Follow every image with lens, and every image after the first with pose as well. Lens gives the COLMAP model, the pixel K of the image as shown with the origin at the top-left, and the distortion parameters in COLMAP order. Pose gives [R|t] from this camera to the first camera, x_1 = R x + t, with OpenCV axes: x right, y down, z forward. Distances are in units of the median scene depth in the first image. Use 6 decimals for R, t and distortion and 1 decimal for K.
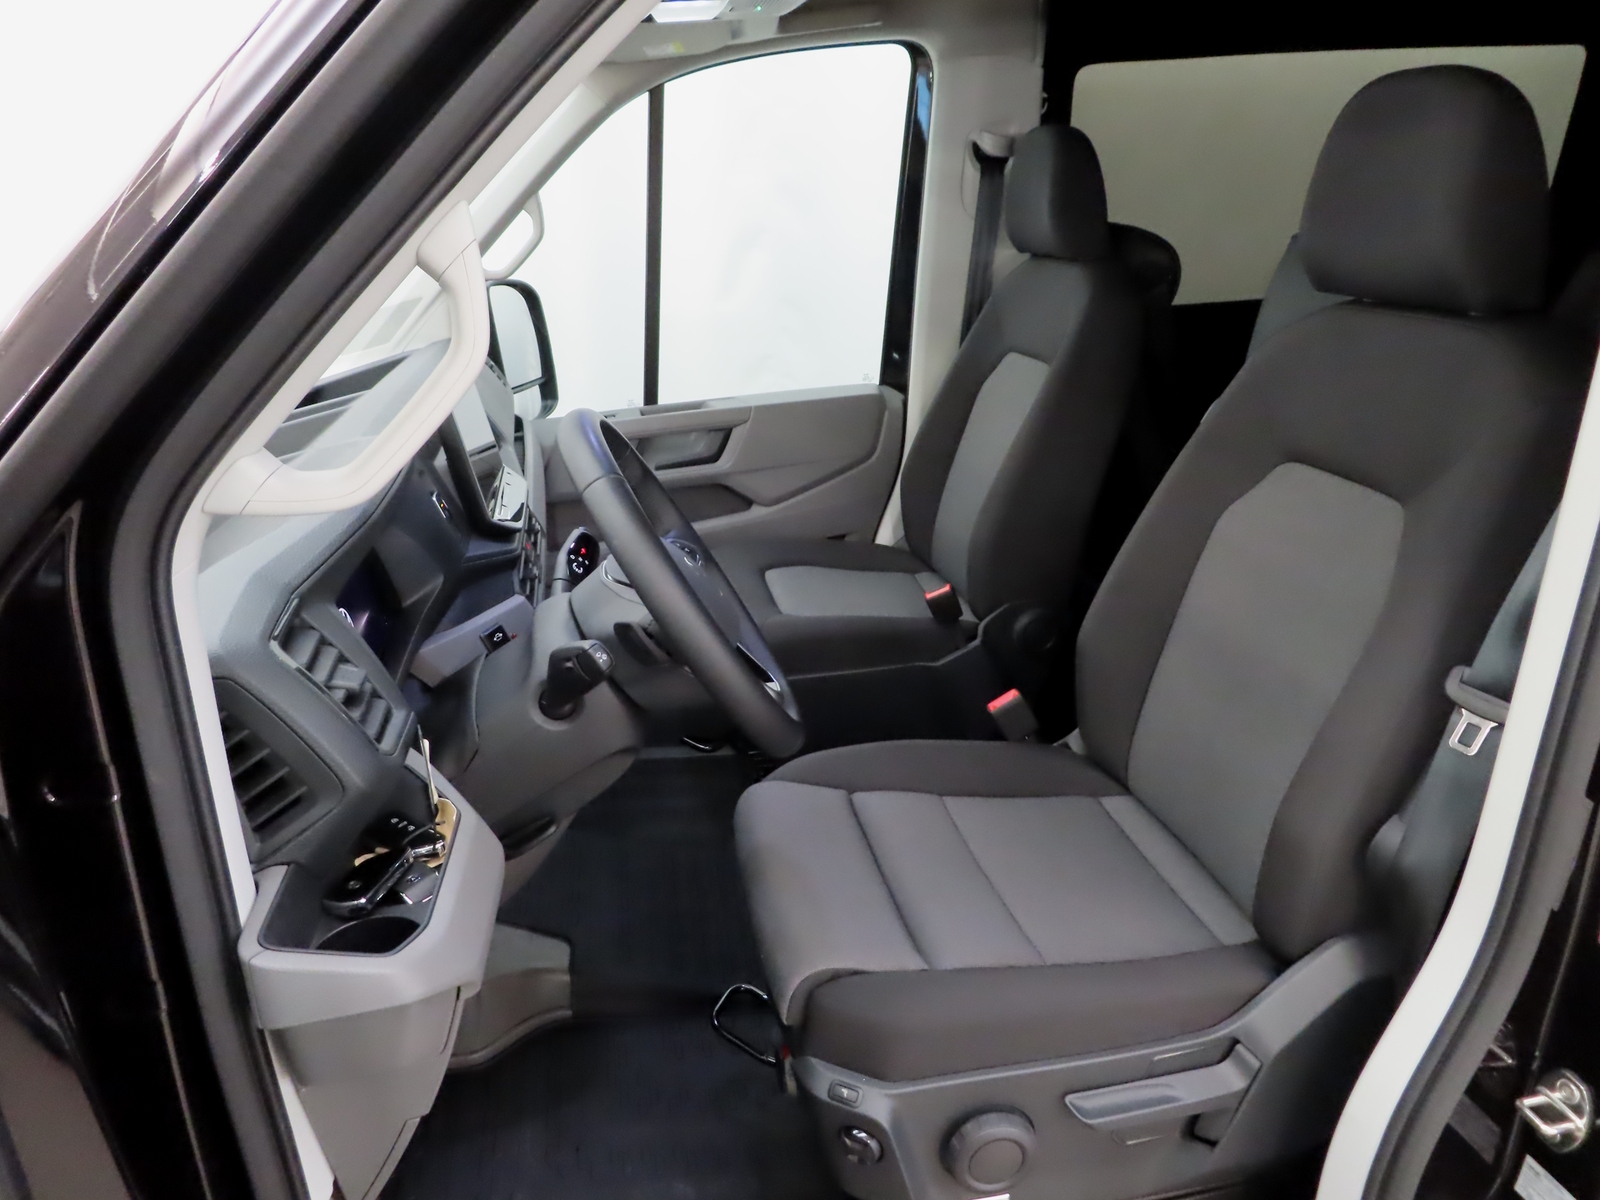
lens RADIAL K [[1134.0, 0, 797.9], [0, 1134.0, 595.4], [0, 0, 1]] dist [-0.013407, 0.006984]
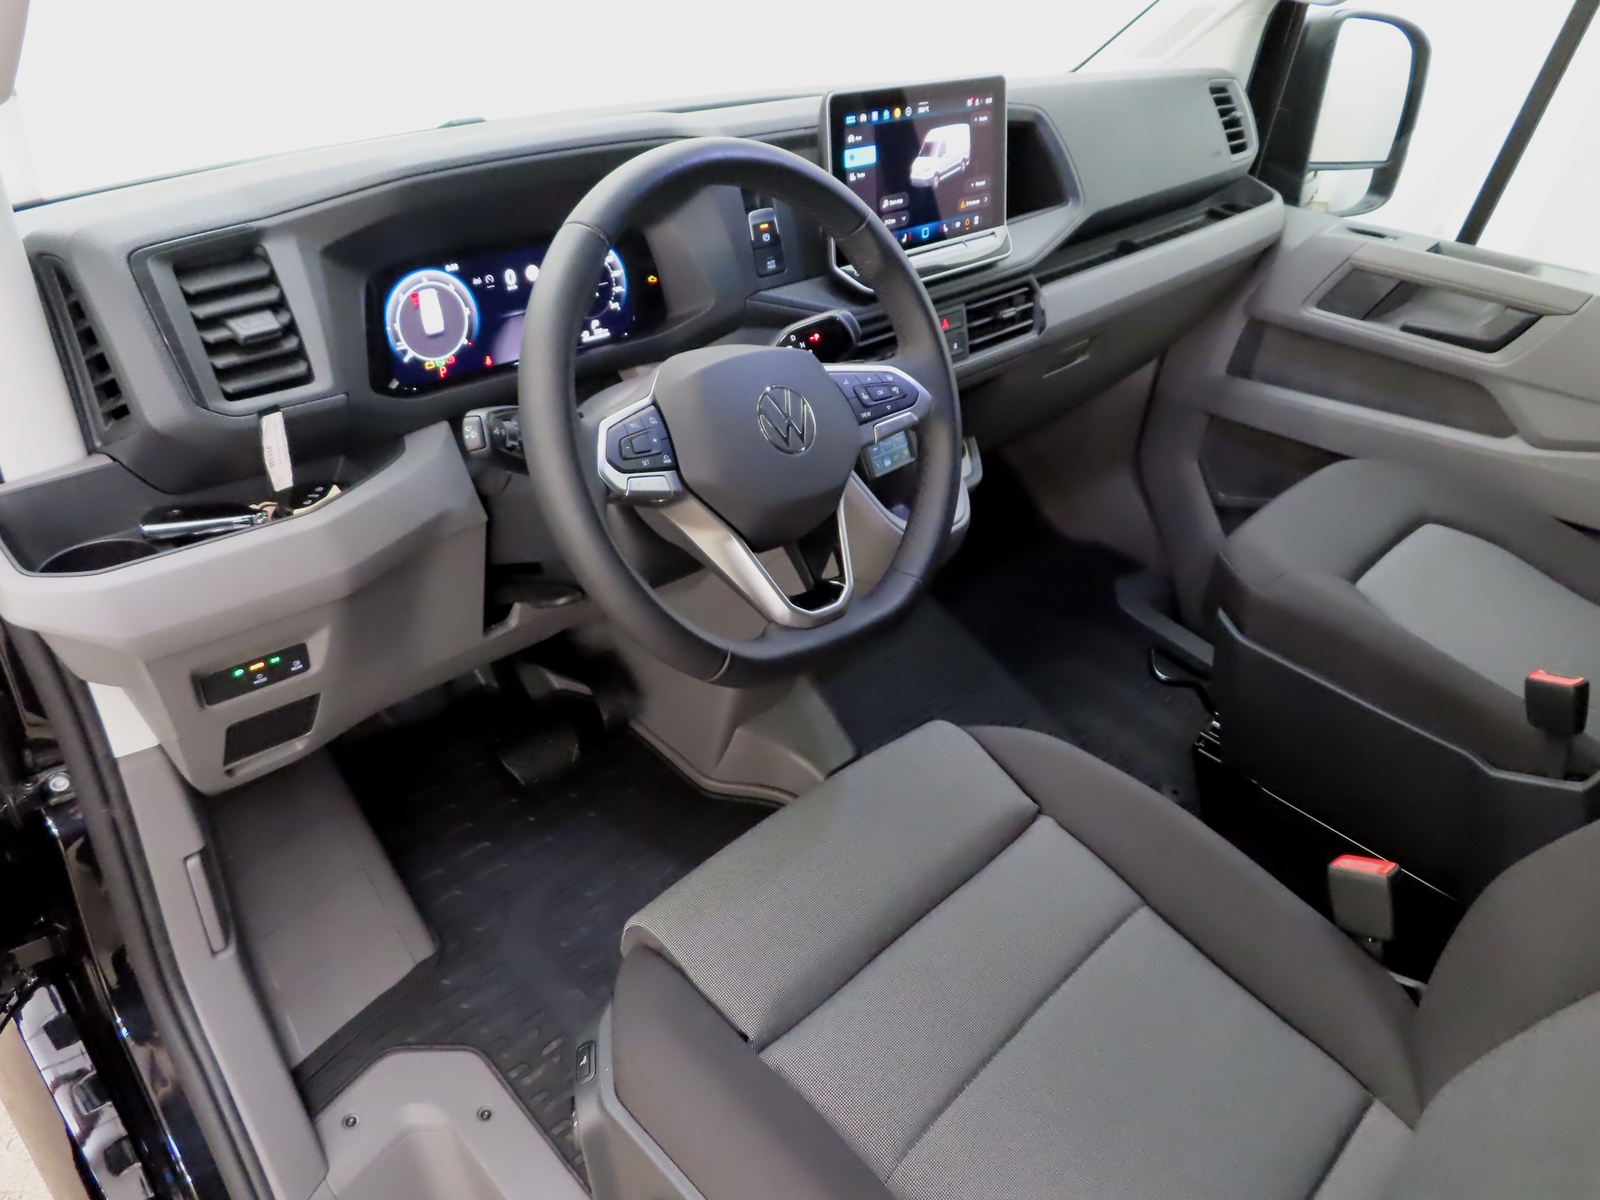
lens RADIAL K [[1134.0, 0, 797.3], [0, 1134.0, 602.3], [0, 0, 1]] dist [-0.013407, 0.006984]
pose [[0.572725, 0.531600, -0.624008, 0.195006], [-0.379610, 0.846674, 0.372879, -0.086028], [0.726555, 0.023323, 0.686713, 0.230692]]
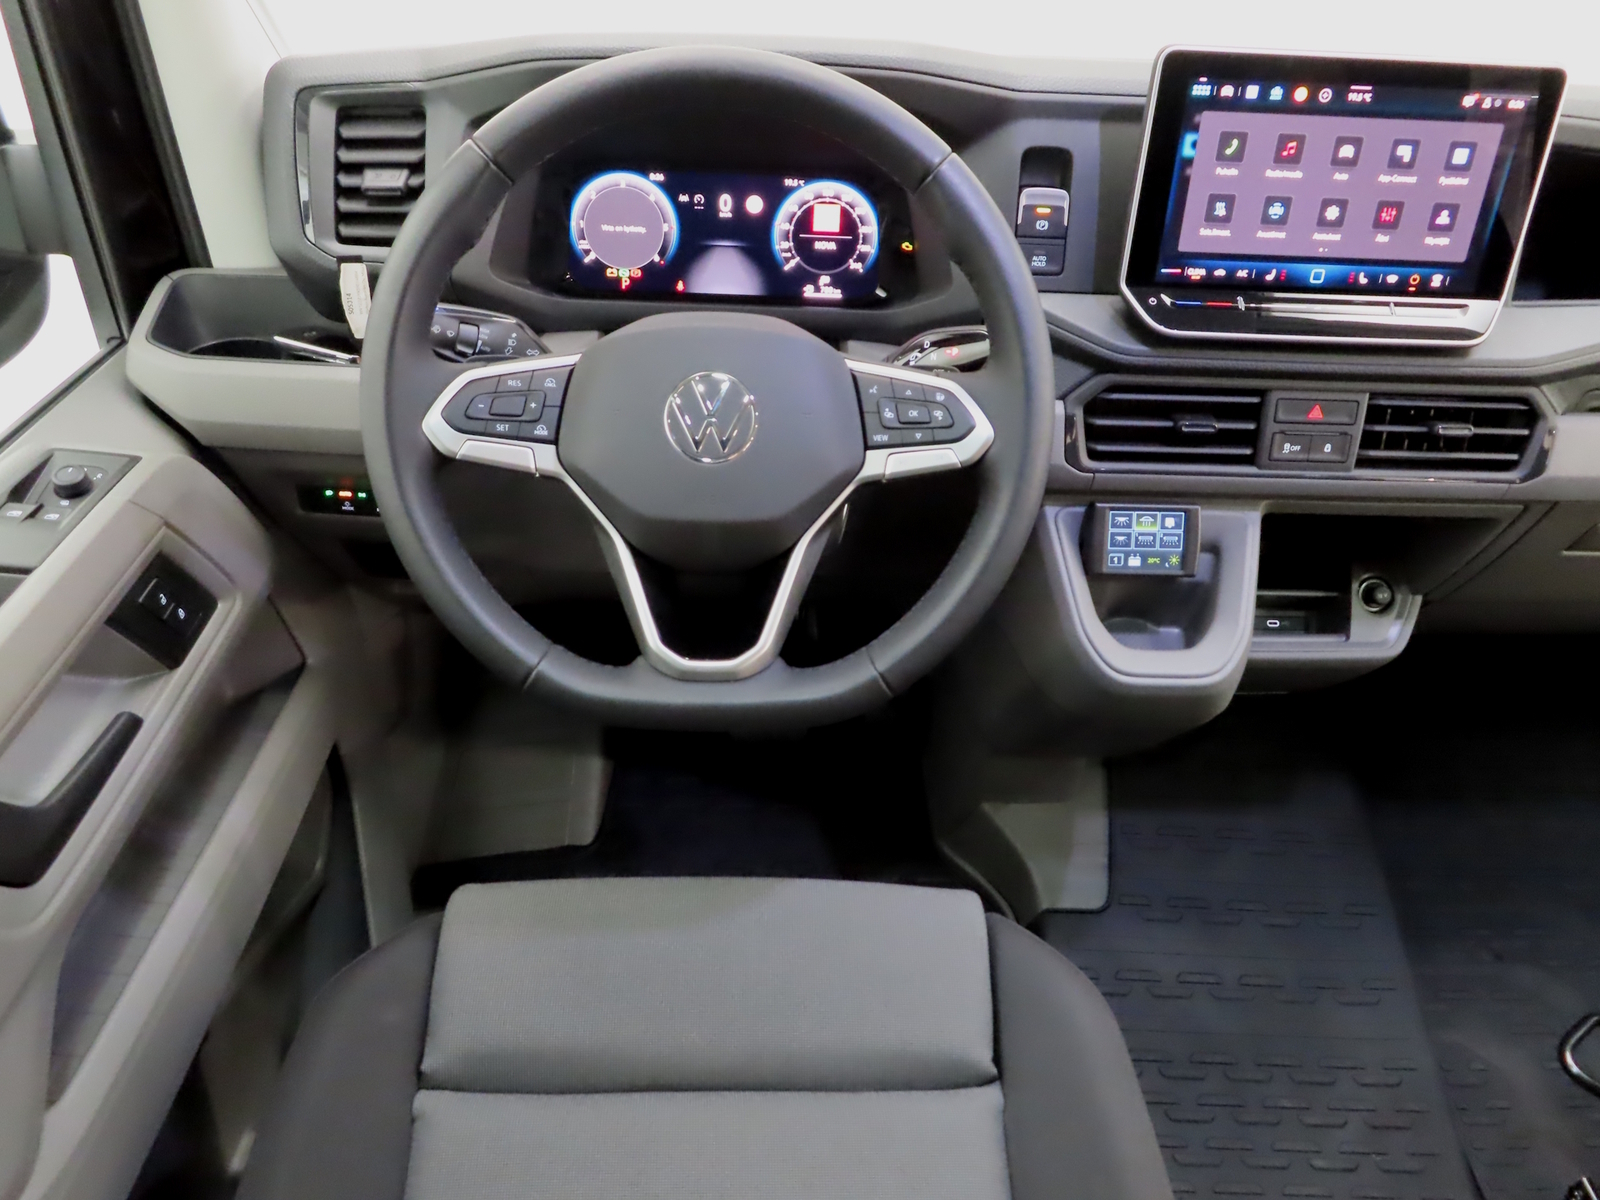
lens RADIAL K [[1134.0, 0, 799.6], [0, 1134.0, 604.9], [0, 0, 1]] dist [-0.013407, 0.006984]
pose [[-0.150760, 0.636996, -0.755981, 0.177525], [-0.381330, 0.668066, 0.638964, -0.153338], [0.912063, 0.384608, 0.142188, 0.459347]]
